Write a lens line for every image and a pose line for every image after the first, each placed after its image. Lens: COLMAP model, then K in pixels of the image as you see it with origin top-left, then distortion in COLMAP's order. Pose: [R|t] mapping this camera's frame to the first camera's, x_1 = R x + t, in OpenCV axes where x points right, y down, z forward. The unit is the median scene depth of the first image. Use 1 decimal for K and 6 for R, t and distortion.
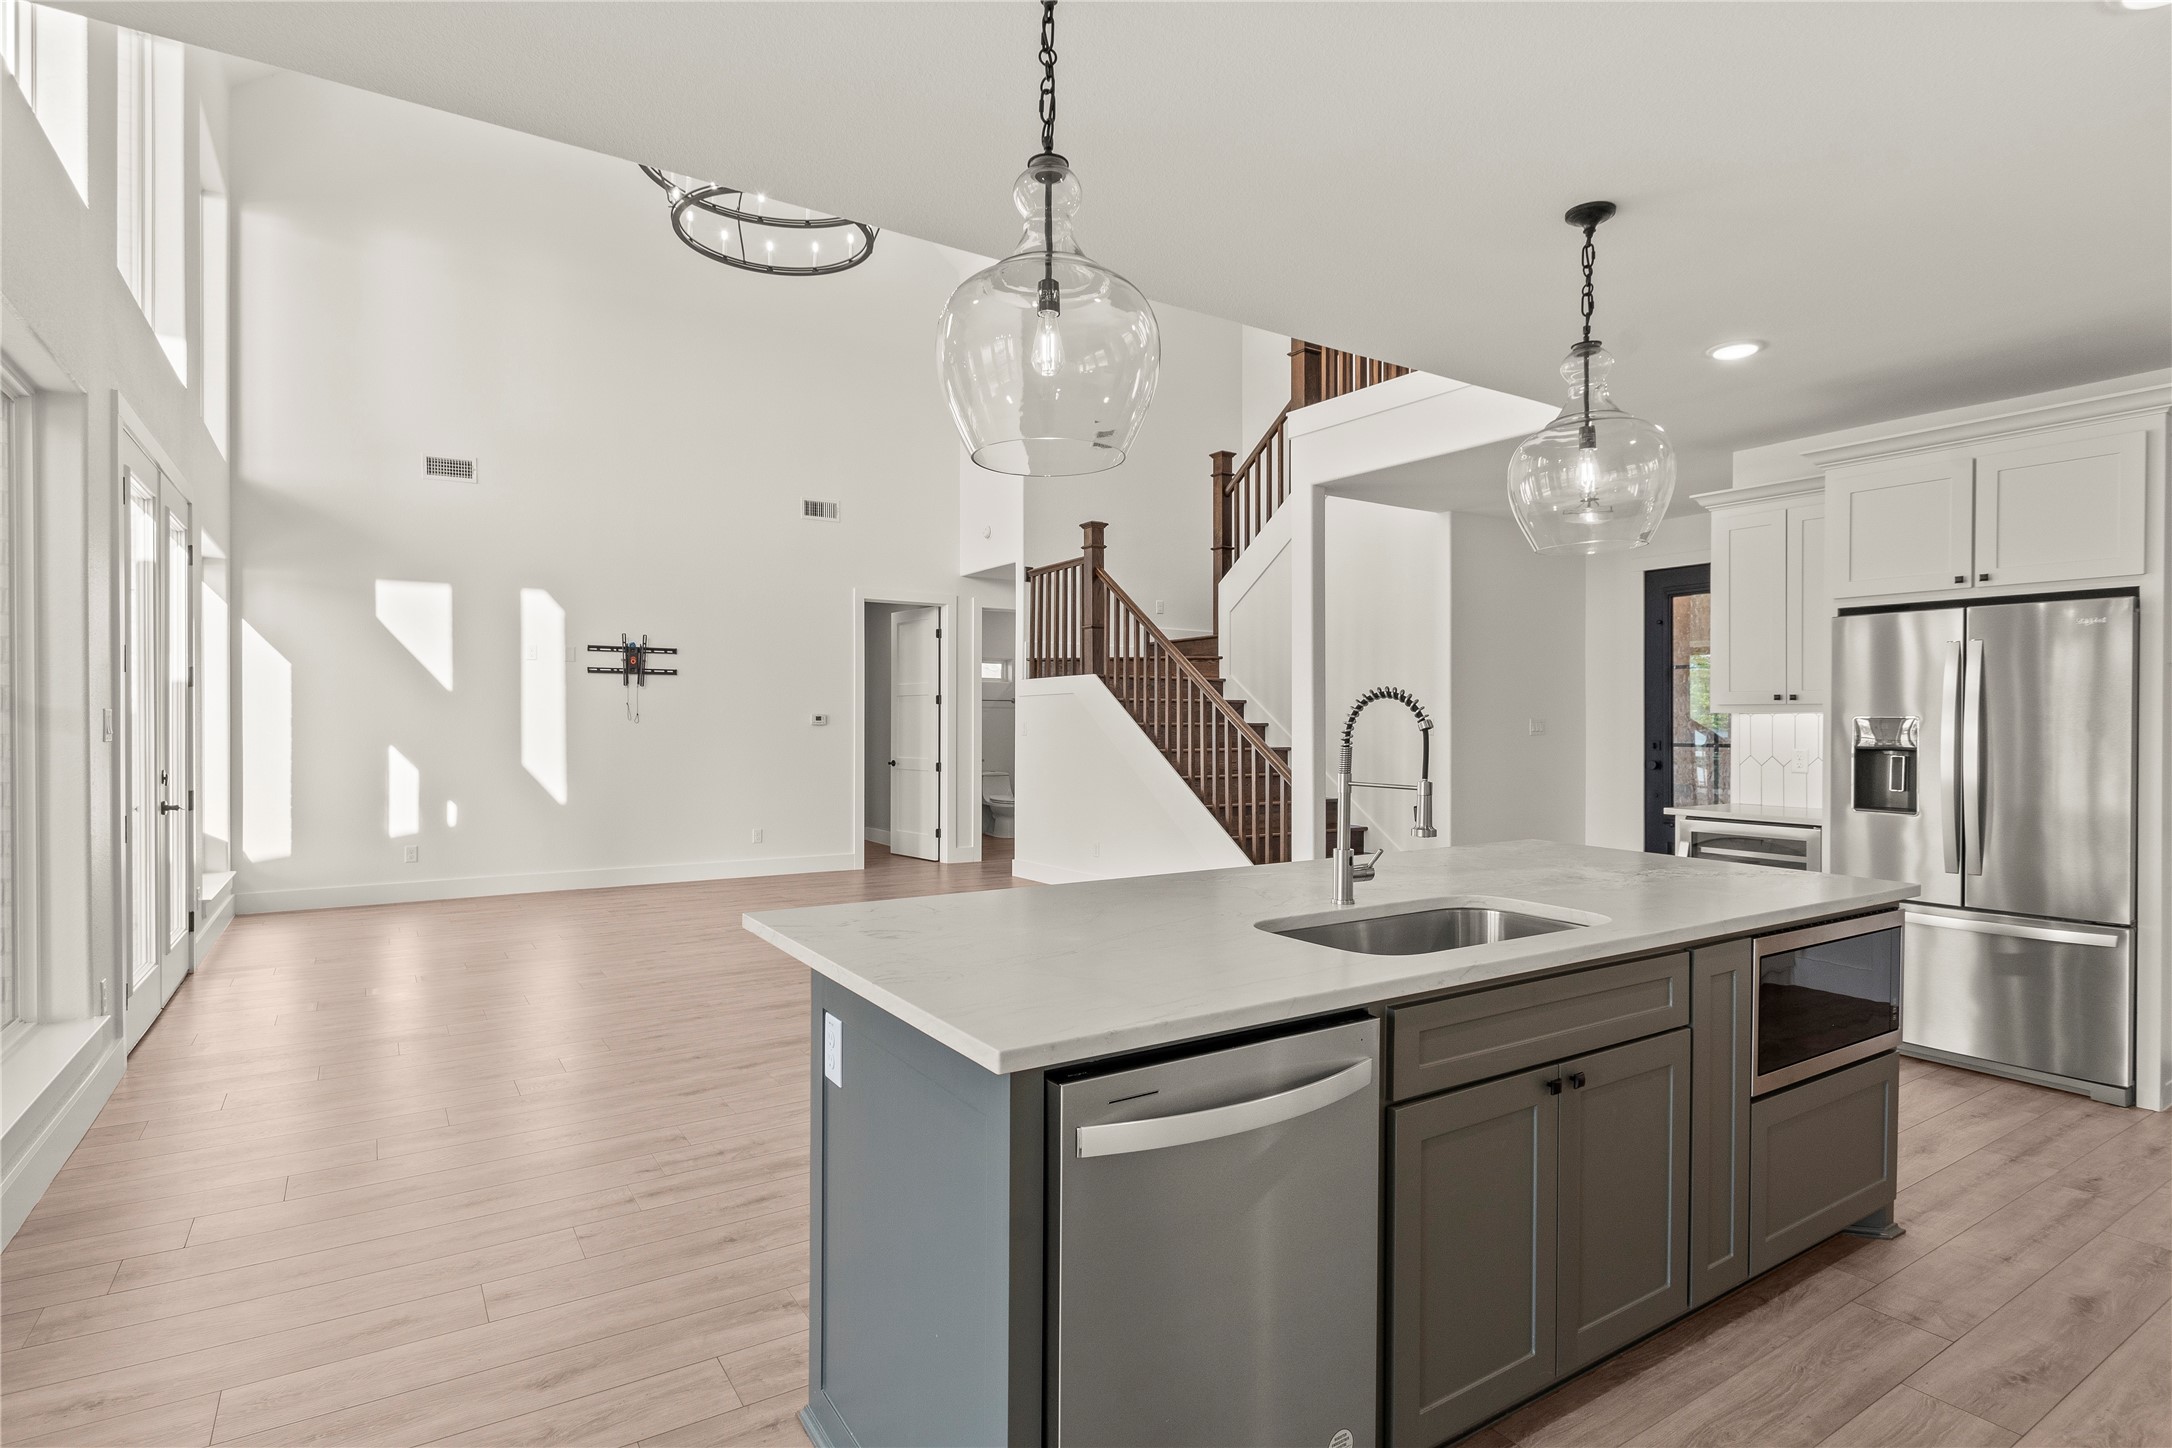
lens RADIAL K [[1072.0, 0, 1068.3], [0, 1072.0, 716.8], [0, 0, 1]] dist [0.002083, -0.003948]
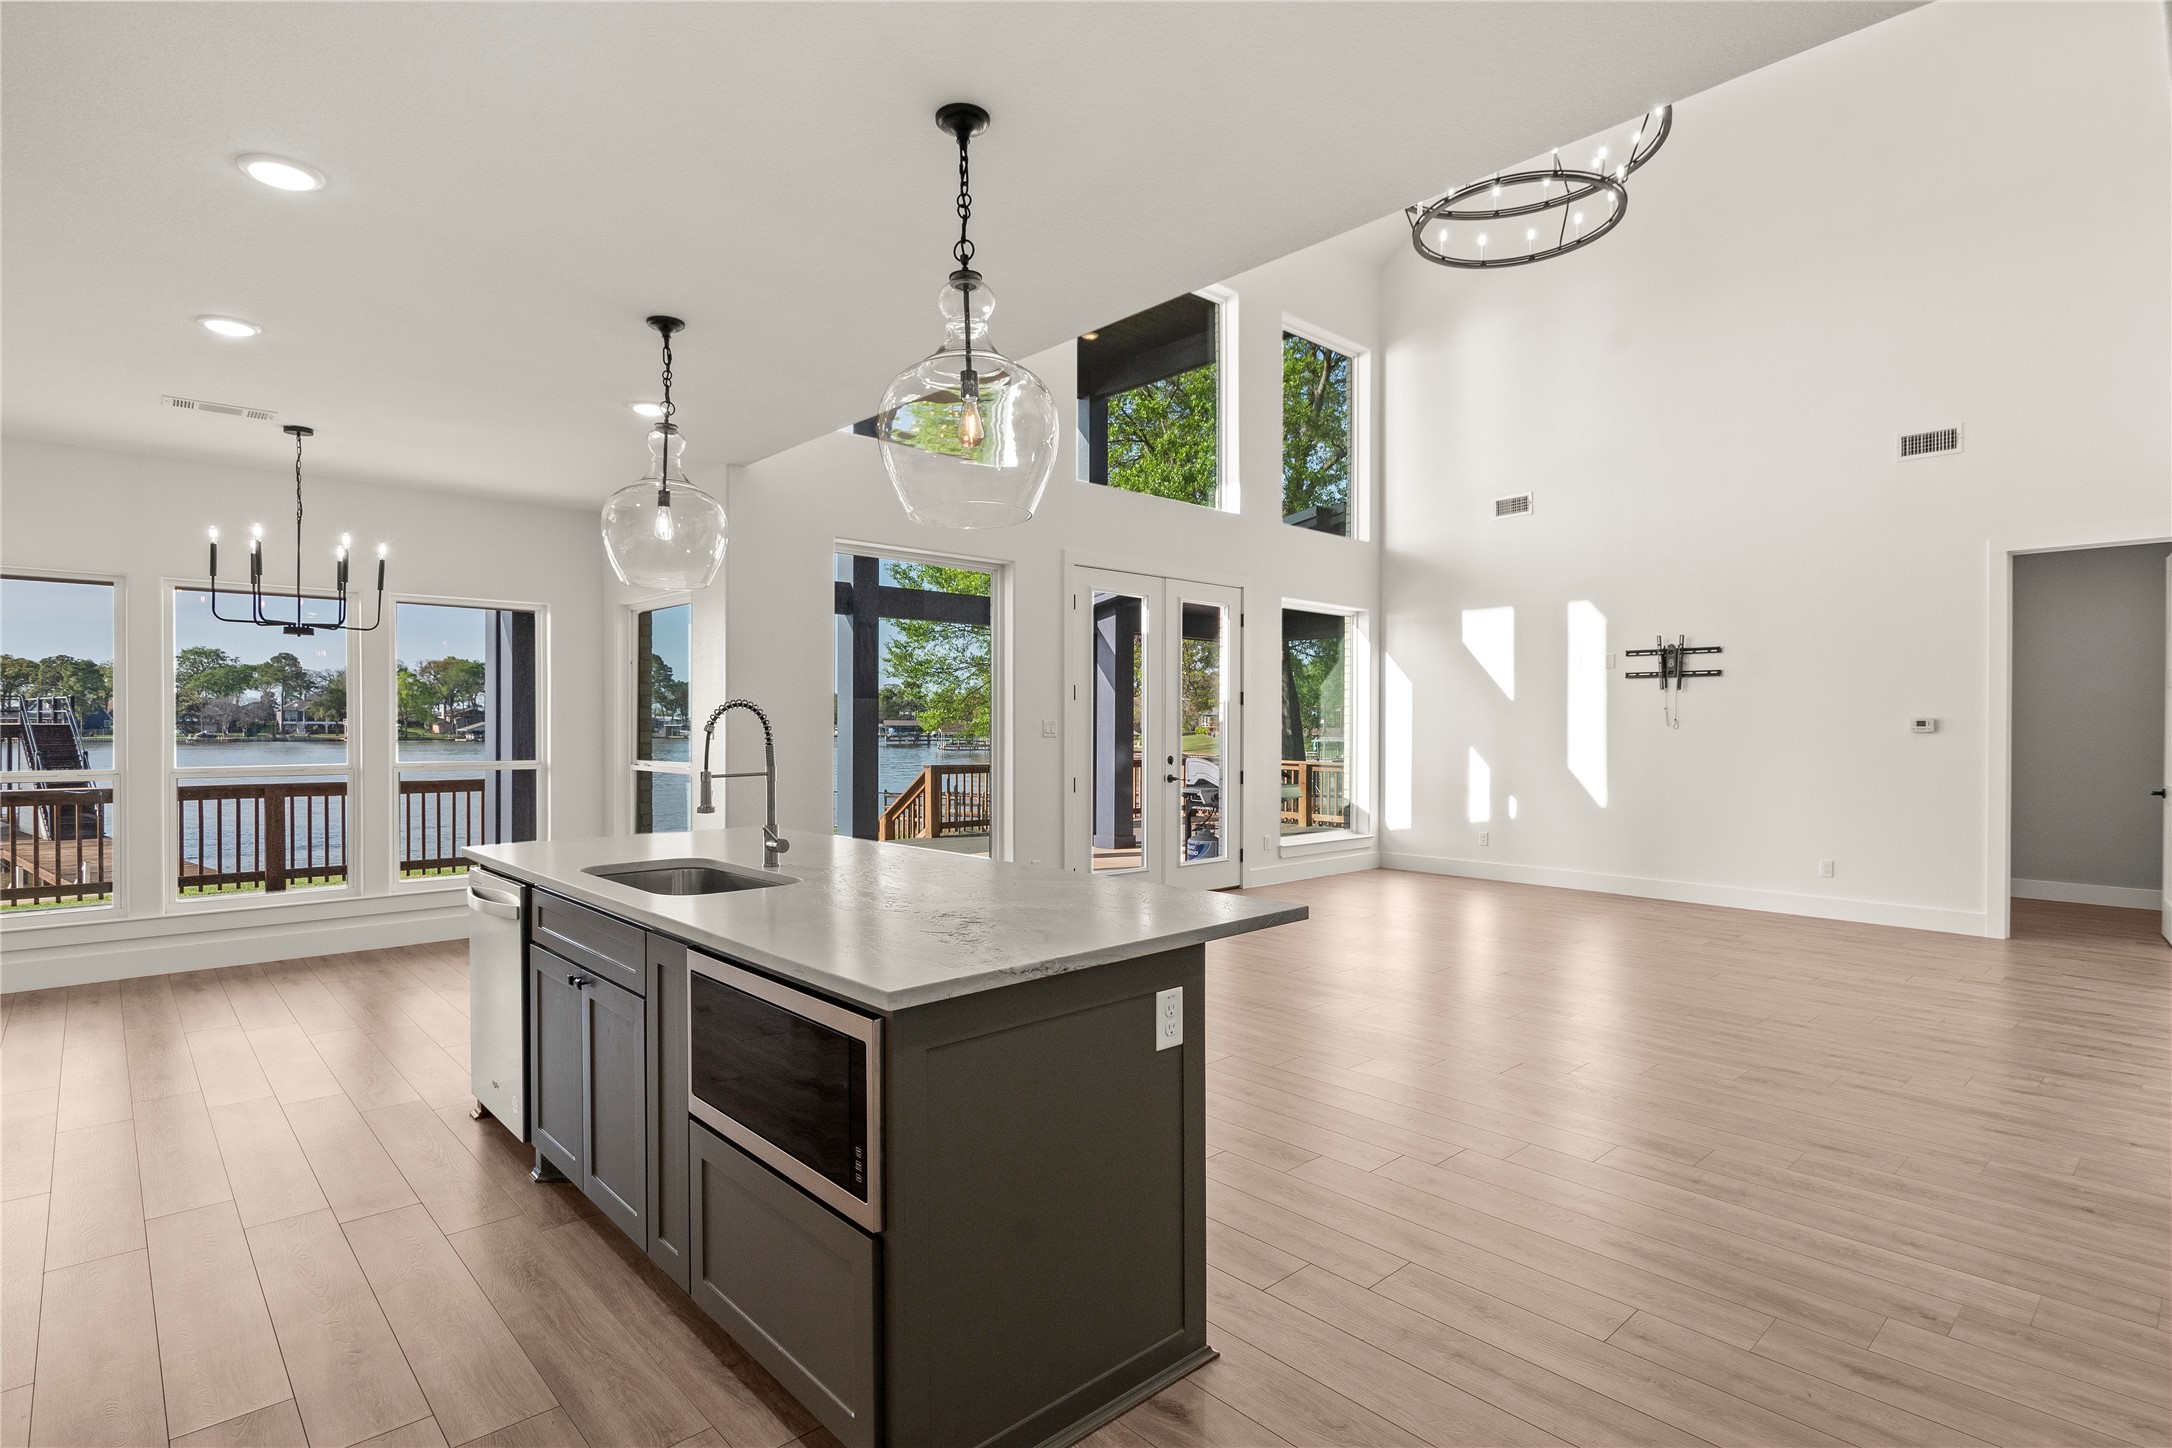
lens RADIAL K [[1072.0, 0, 1075.4], [0, 1072.0, 729.2], [0, 0, 1]] dist [0.002083, -0.003948]
pose [[0.181365, 0.000817, -0.983415, 0.453194], [0.003777, 0.999992, 0.001527, 0.002859], [0.983409, -0.003992, 0.181361, 0.320904]]
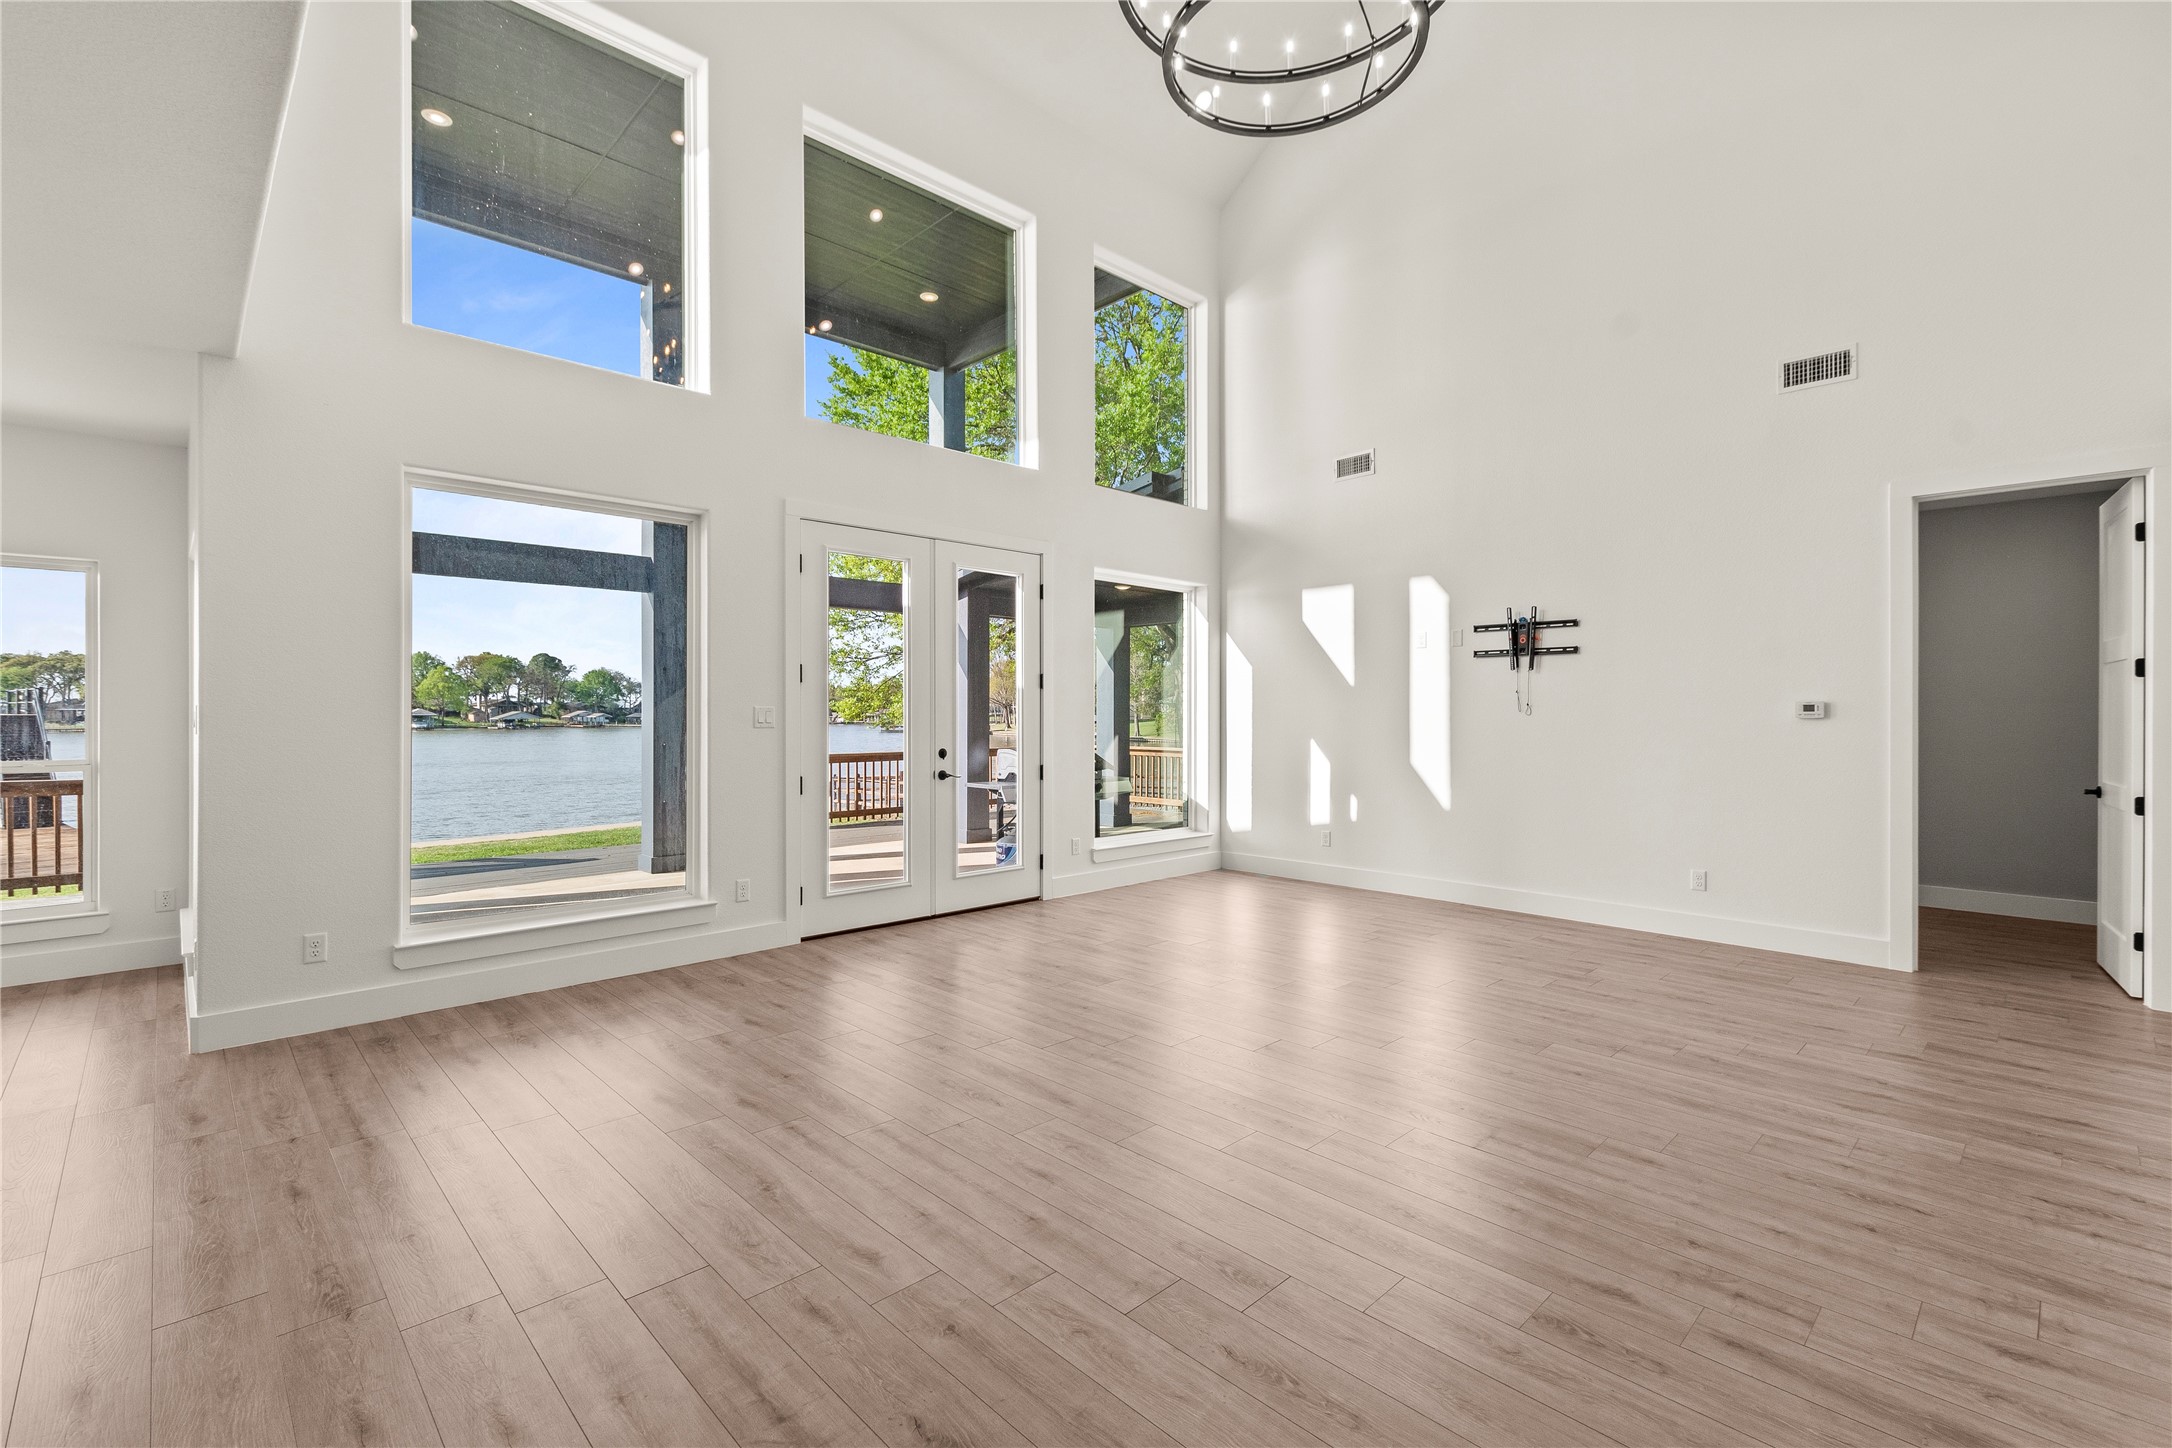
lens RADIAL K [[950.8, 0, 1088.2], [0, 950.8, 714.2], [0, 0, 1]] dist [0.001369, -0.002176]
pose [[0.211880, -0.001937, -0.977294, 0.246263], [0.006898, 0.999976, -0.000486, 0.003212], [0.977271, -0.006639, 0.211888, 0.542653]]
